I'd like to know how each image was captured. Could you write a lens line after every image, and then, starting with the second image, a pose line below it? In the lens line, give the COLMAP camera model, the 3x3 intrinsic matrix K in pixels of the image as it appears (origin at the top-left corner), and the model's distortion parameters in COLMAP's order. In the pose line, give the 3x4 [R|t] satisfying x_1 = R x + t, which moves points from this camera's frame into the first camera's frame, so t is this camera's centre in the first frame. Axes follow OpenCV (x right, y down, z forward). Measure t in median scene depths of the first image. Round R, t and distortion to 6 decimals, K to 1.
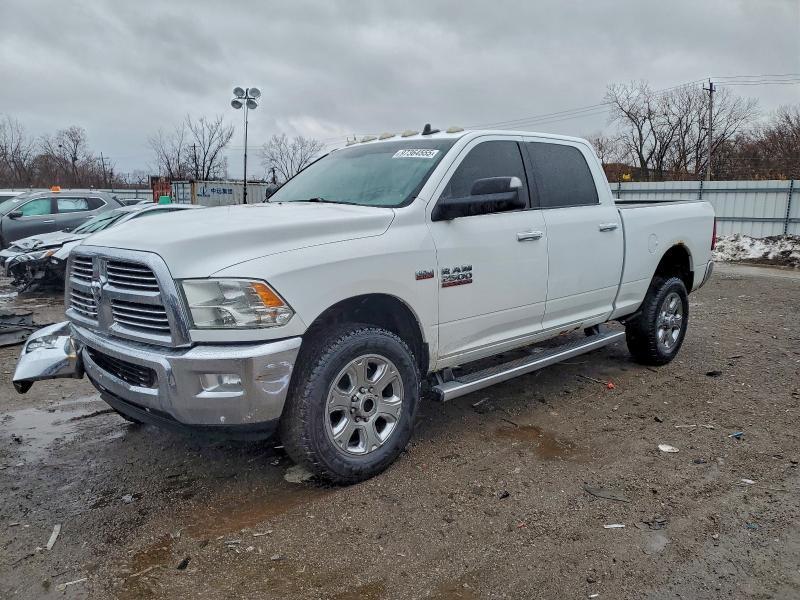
lens RADIAL K [[644.1, 0, 400.0], [0, 644.1, 285.7], [0, 0, 1]] dist [0.011133, 0.002849]
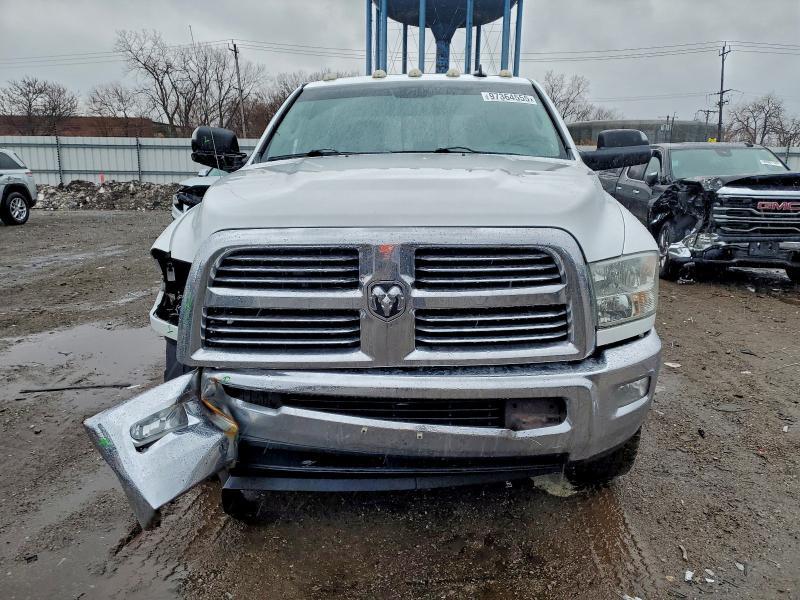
lens RADIAL K [[639.8, 0, 389.4], [0, 639.8, 300.8], [0, 0, 1]] dist [0.016944, 0.003145]
pose [[0.709284, -0.145017, 0.689845, -0.806806], [0.085191, 0.989072, 0.120327, -0.058018], [-0.699756, -0.026577, 0.713887, 0.539895]]
